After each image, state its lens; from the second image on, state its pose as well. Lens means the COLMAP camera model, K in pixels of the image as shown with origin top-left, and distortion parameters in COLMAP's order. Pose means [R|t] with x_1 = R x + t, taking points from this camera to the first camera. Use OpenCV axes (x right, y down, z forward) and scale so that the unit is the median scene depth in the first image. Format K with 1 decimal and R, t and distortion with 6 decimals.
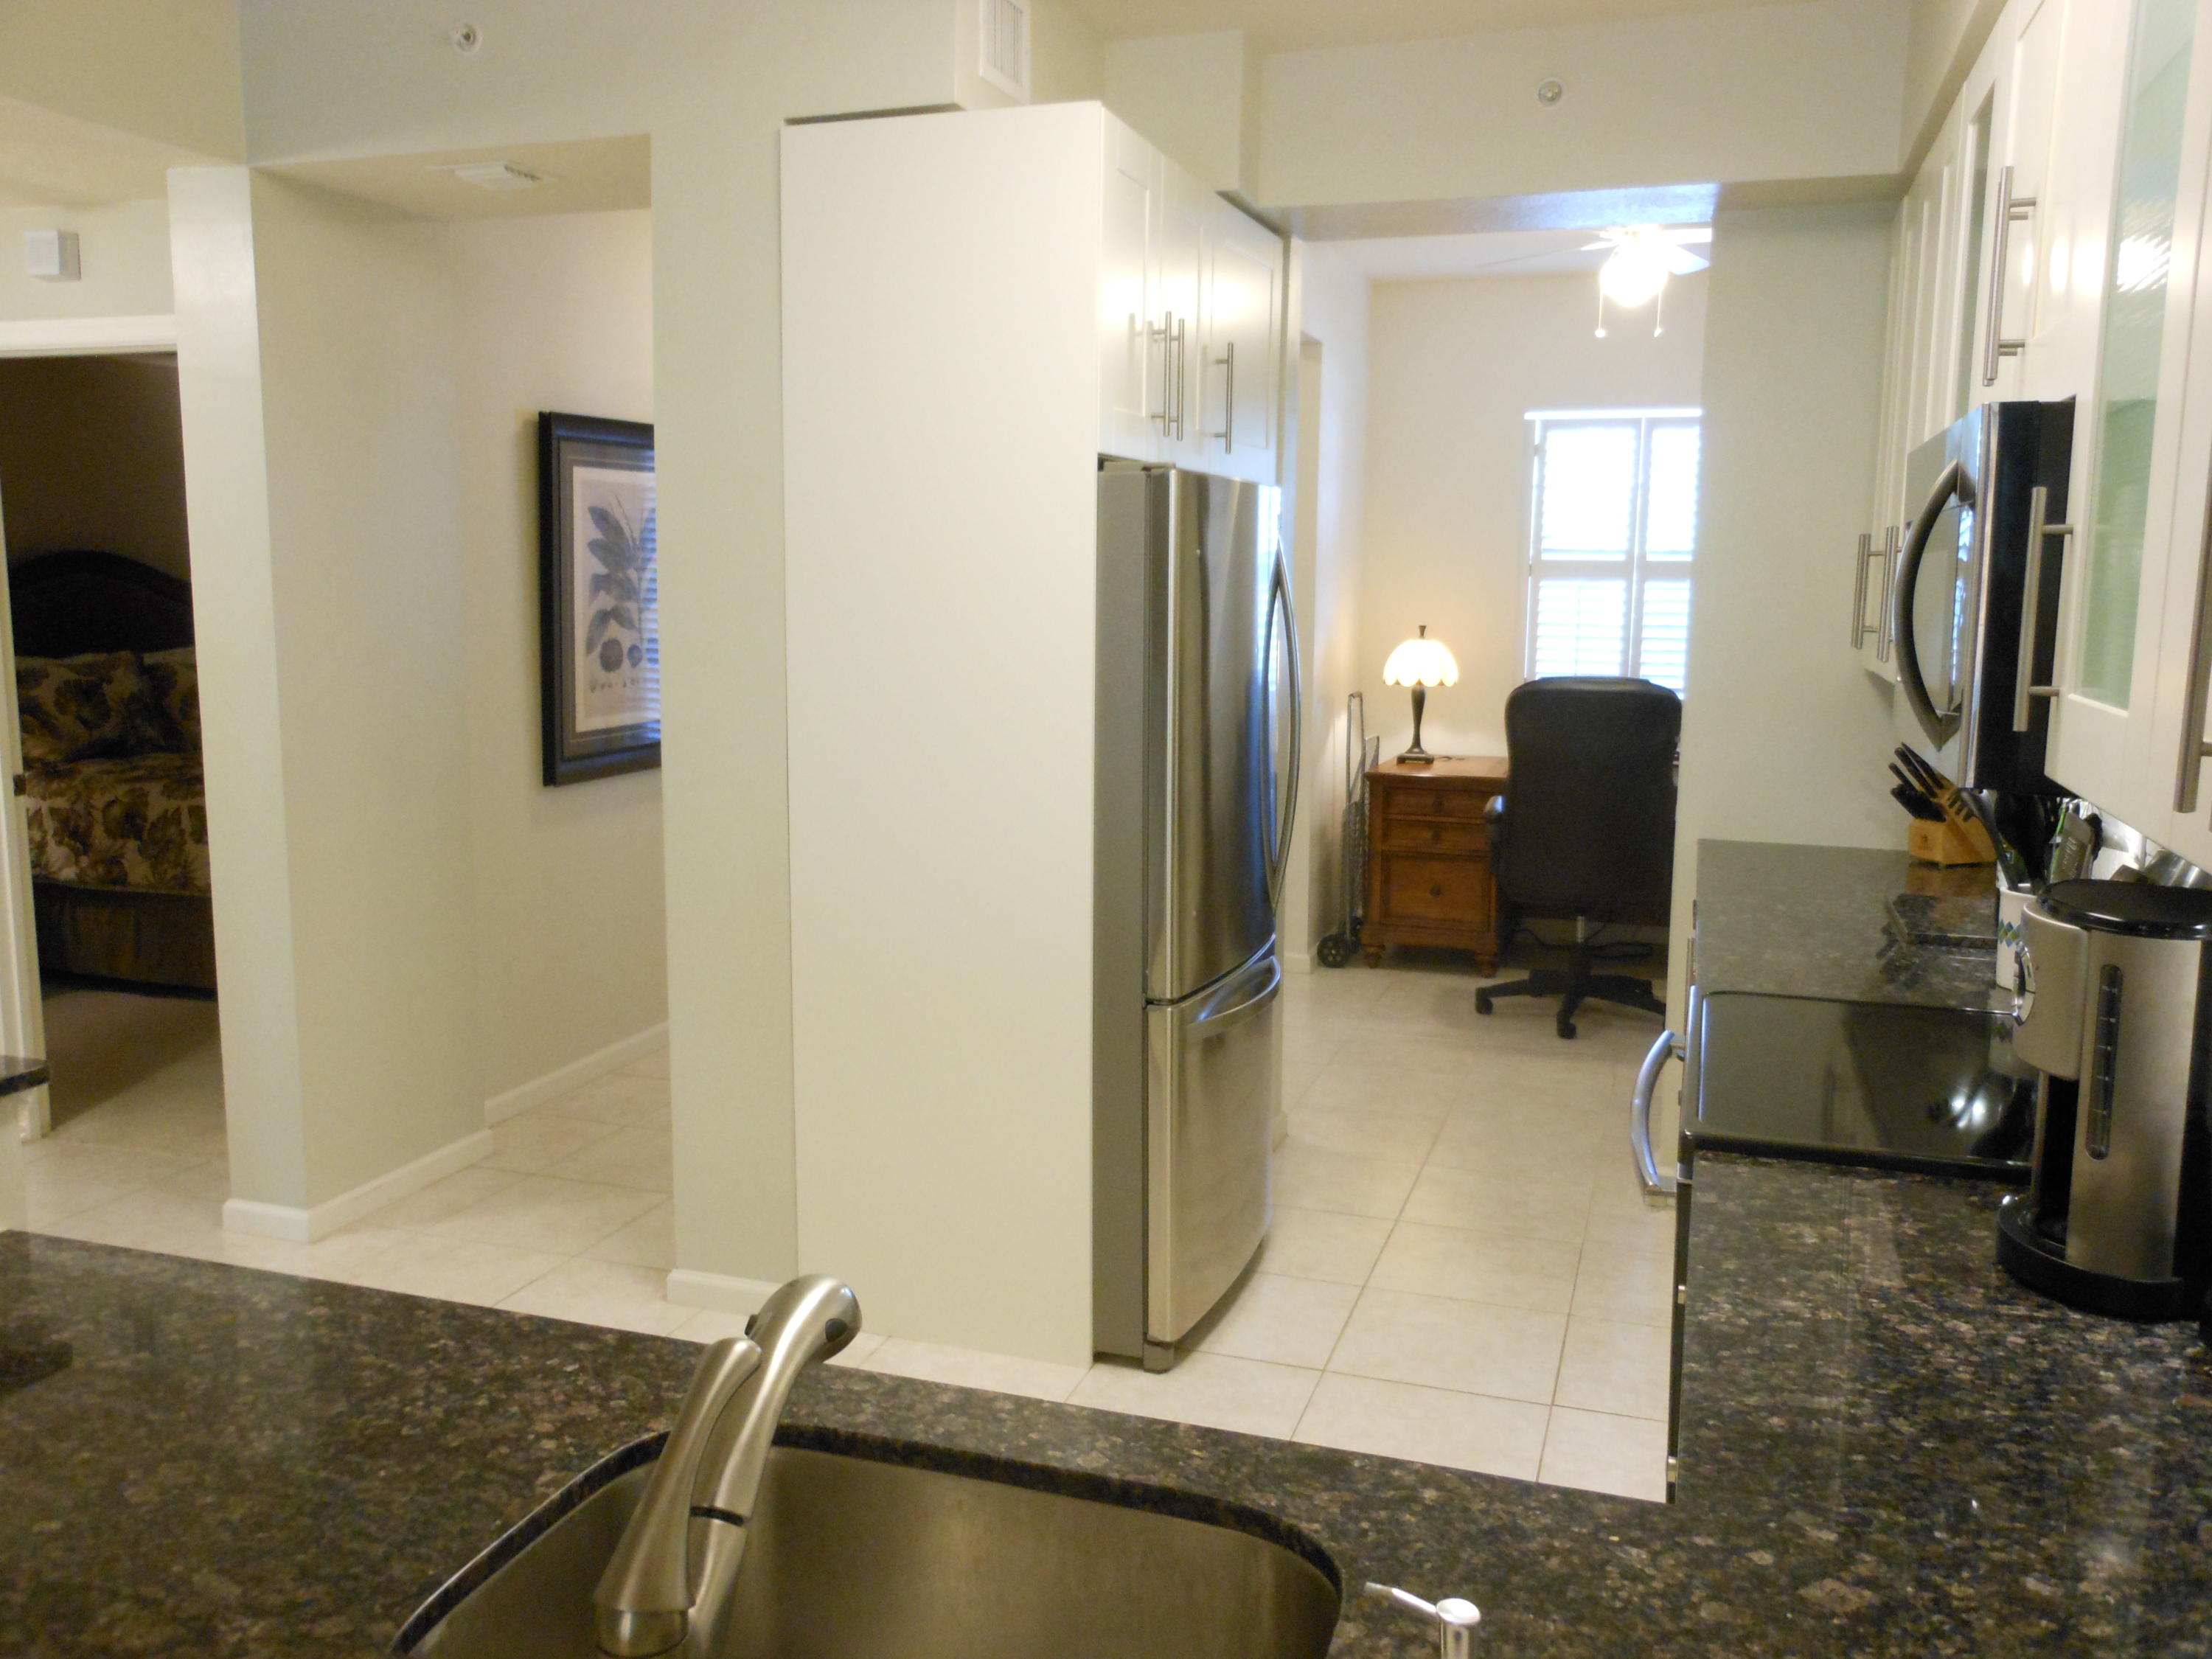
lens RADIAL K [[1757.6, 0, 1034.6], [0, 1757.6, 820.3], [0, 0, 1]] dist [0.005891, 0.001894]
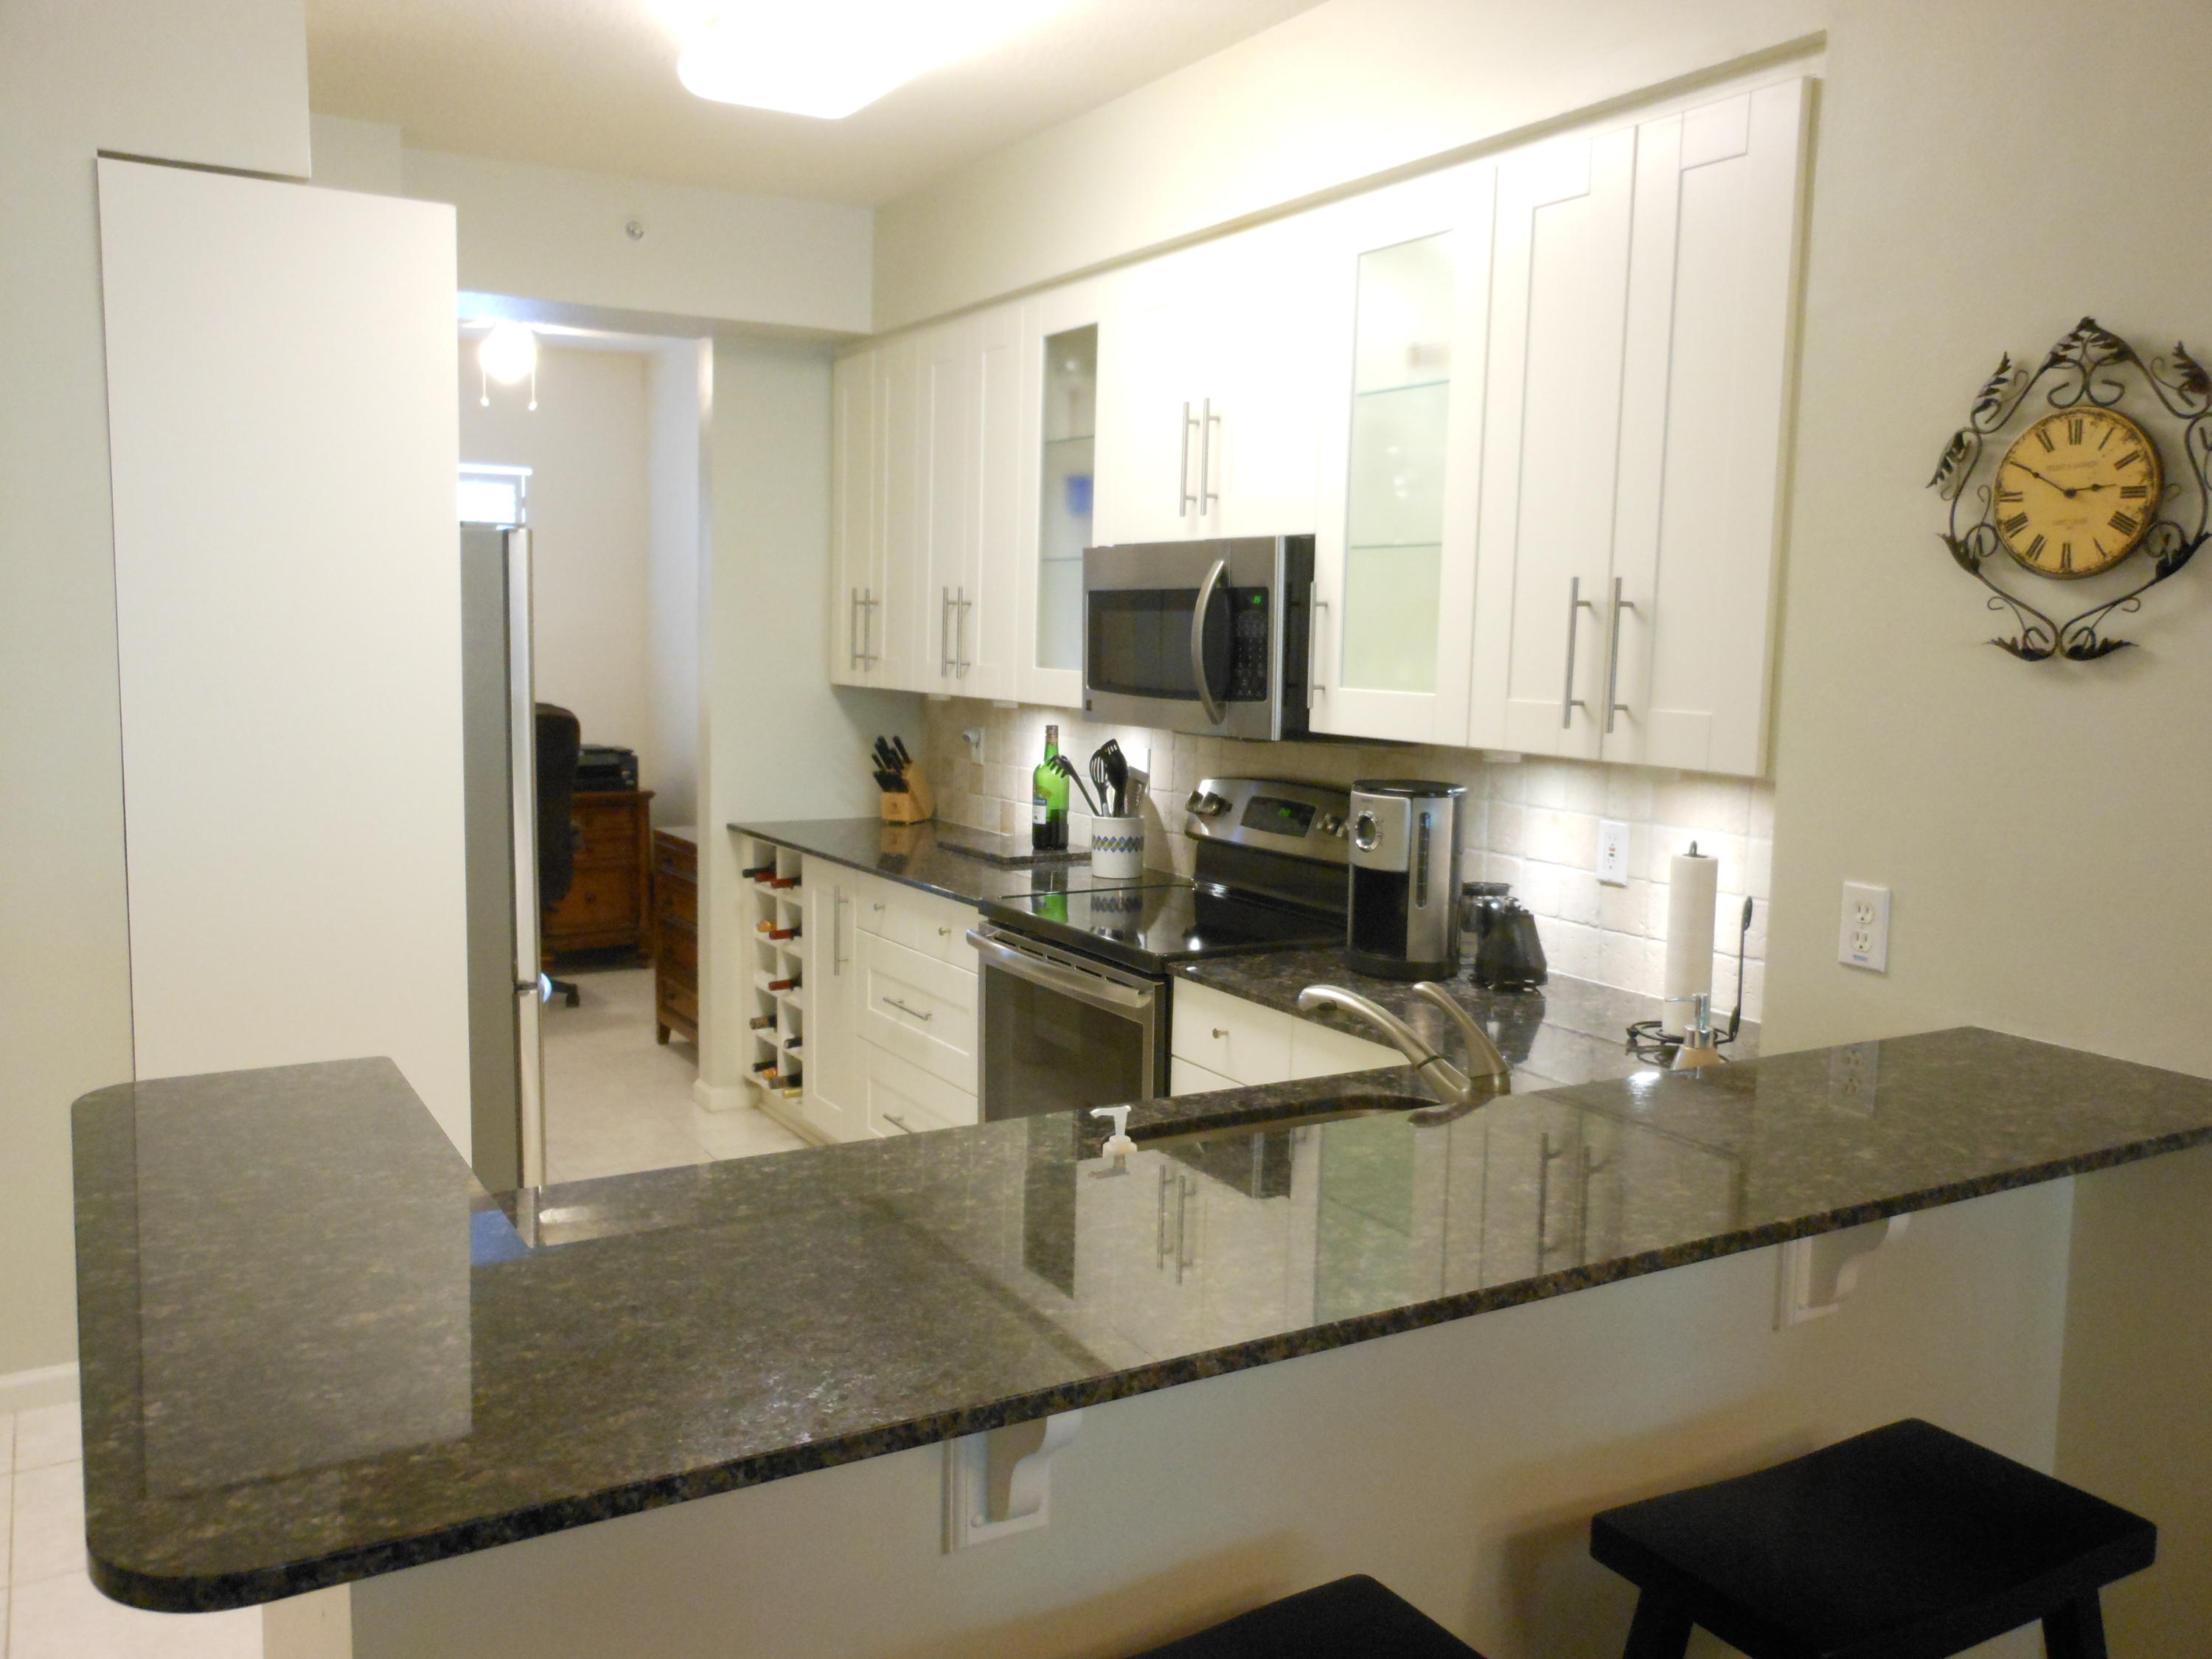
lens RADIAL K [[1781.2, 0, 1092.8], [0, 1781.2, 821.0], [0, 0, 1]] dist [-0.010334, -0.000070]
pose [[0.633623, -0.079917, 0.769503, -0.264741], [0.092059, 0.995372, 0.027572, -0.001193], [-0.768146, 0.053369, 0.638047, -0.018620]]
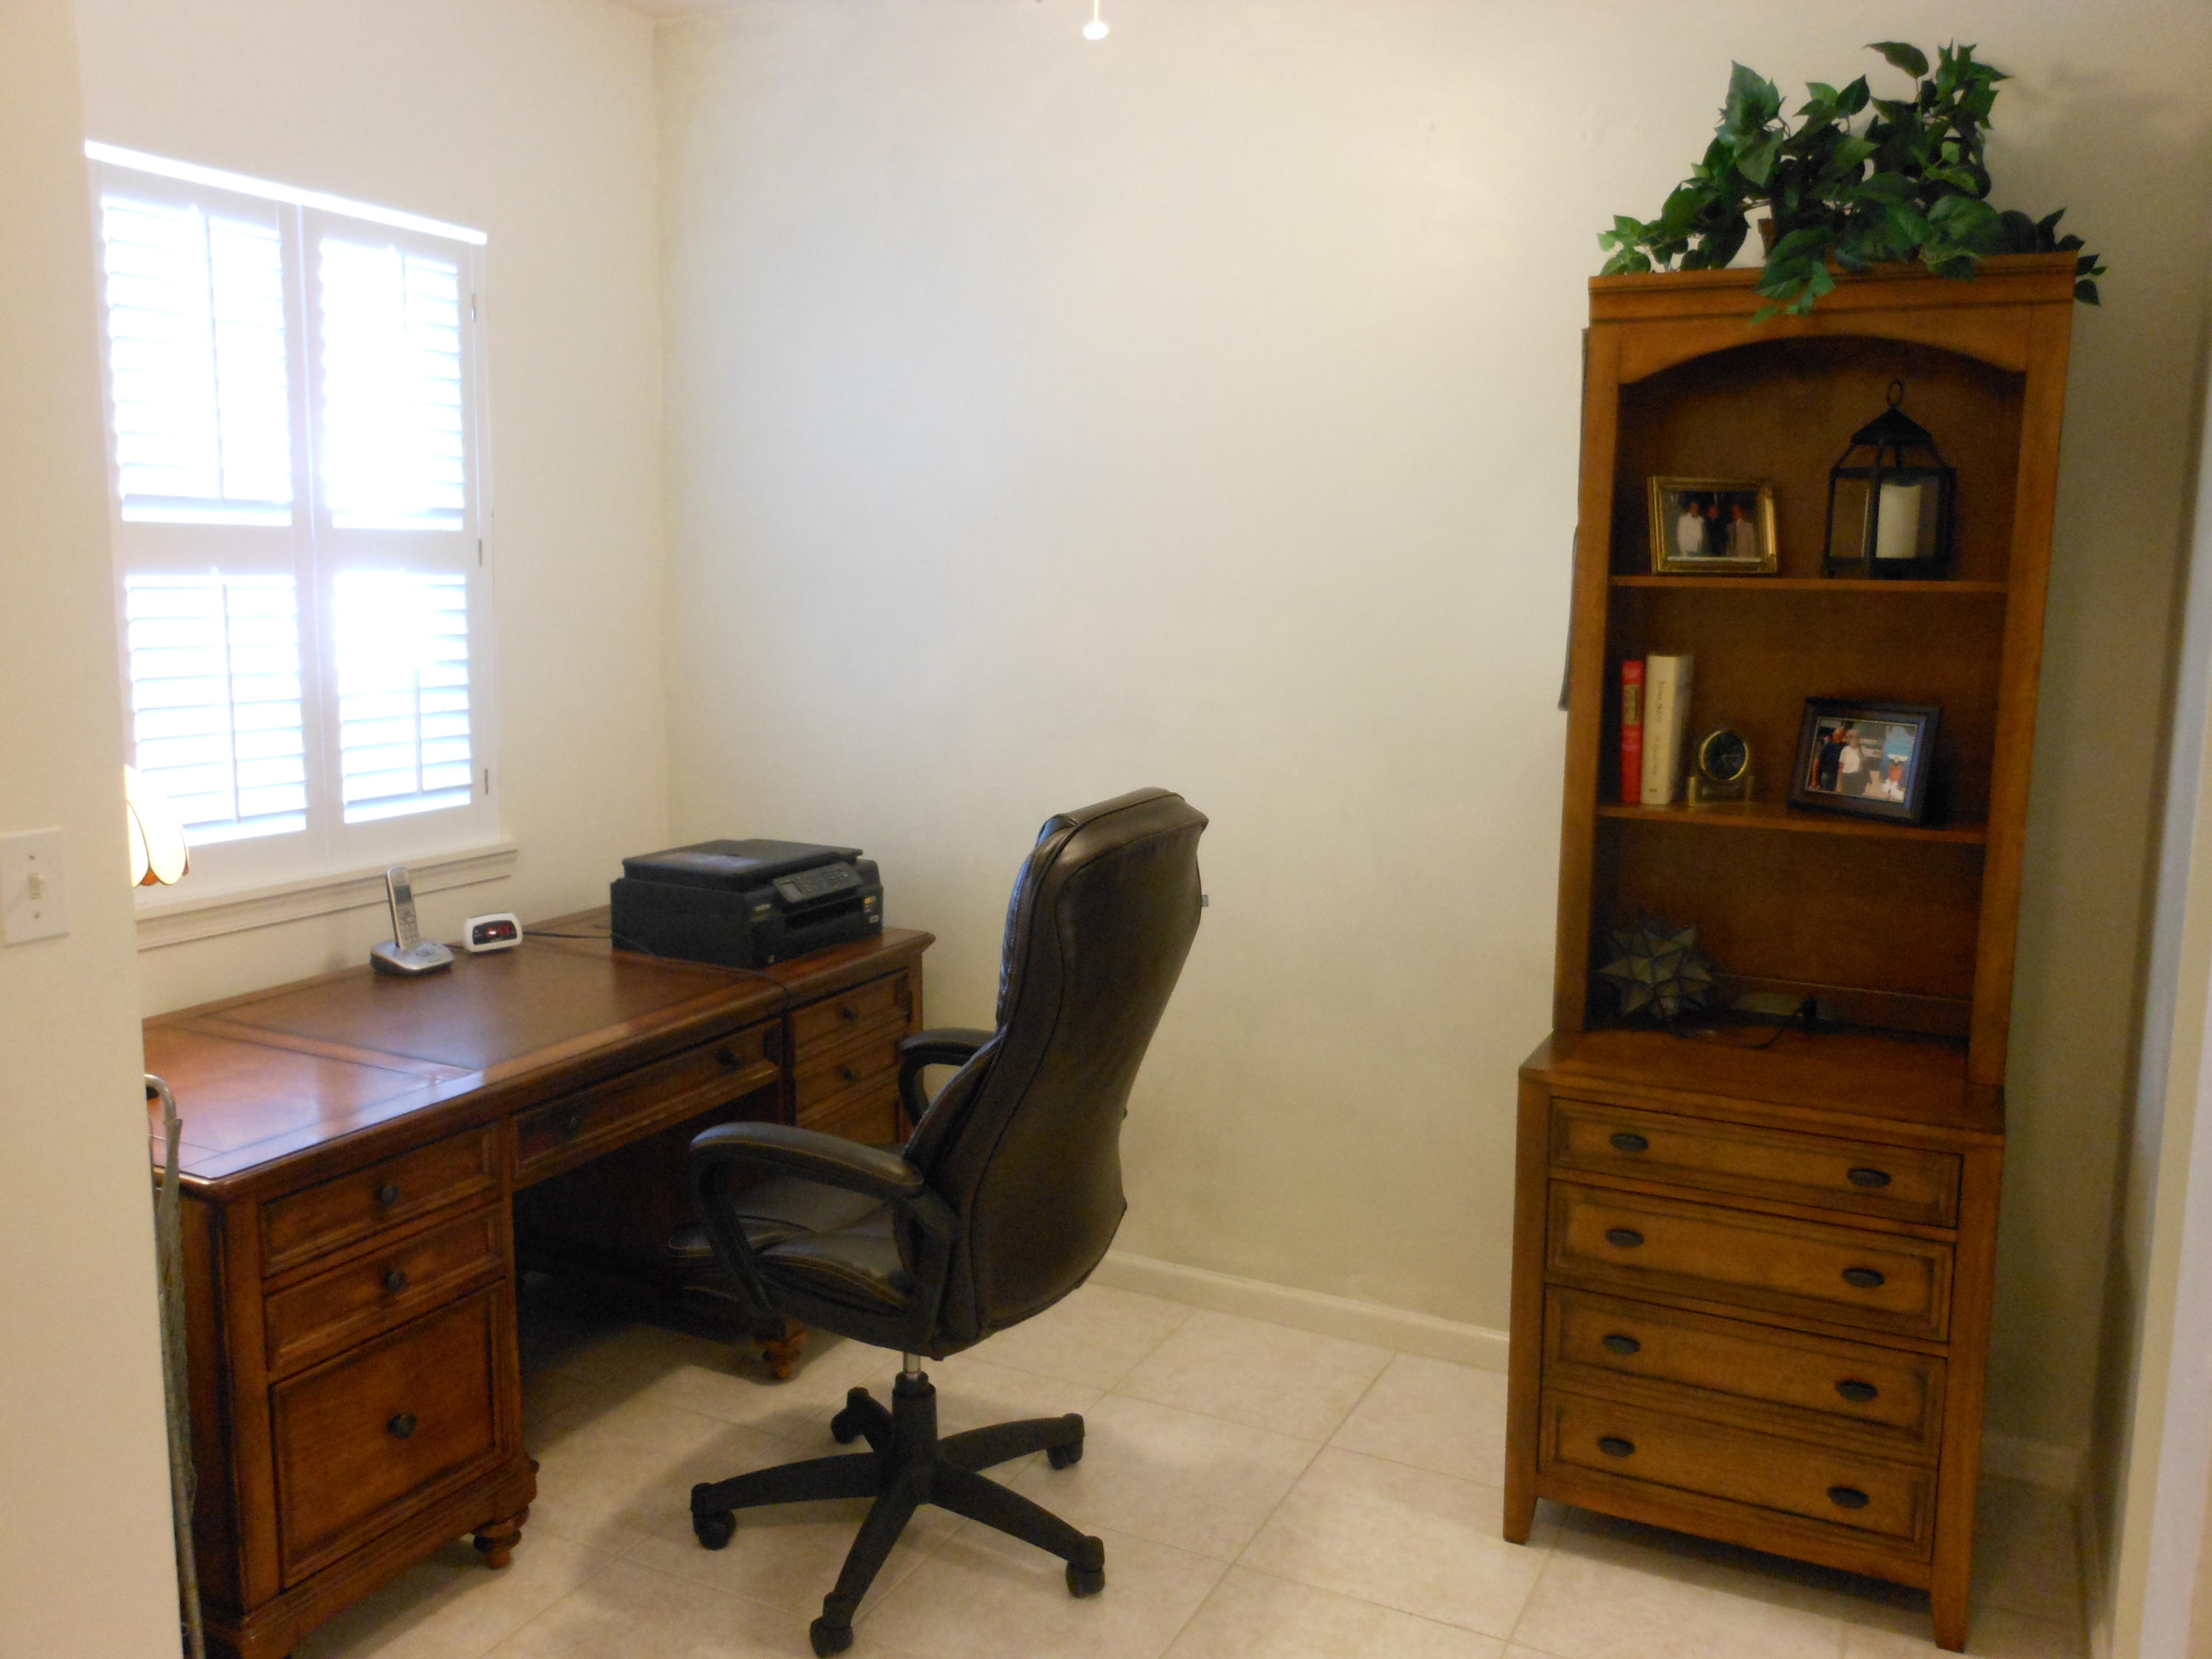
lens RADIAL K [[1781.2, 0, 1092.8], [0, 1781.2, 821.0], [0, 0, 1]] dist [-0.010334, -0.000070]
pose [[0.113443, -0.149516, 0.982230, -0.098288], [0.128280, 0.982541, 0.134747, -0.111319], [-0.985228, 0.110714, 0.130642, 0.765520]]
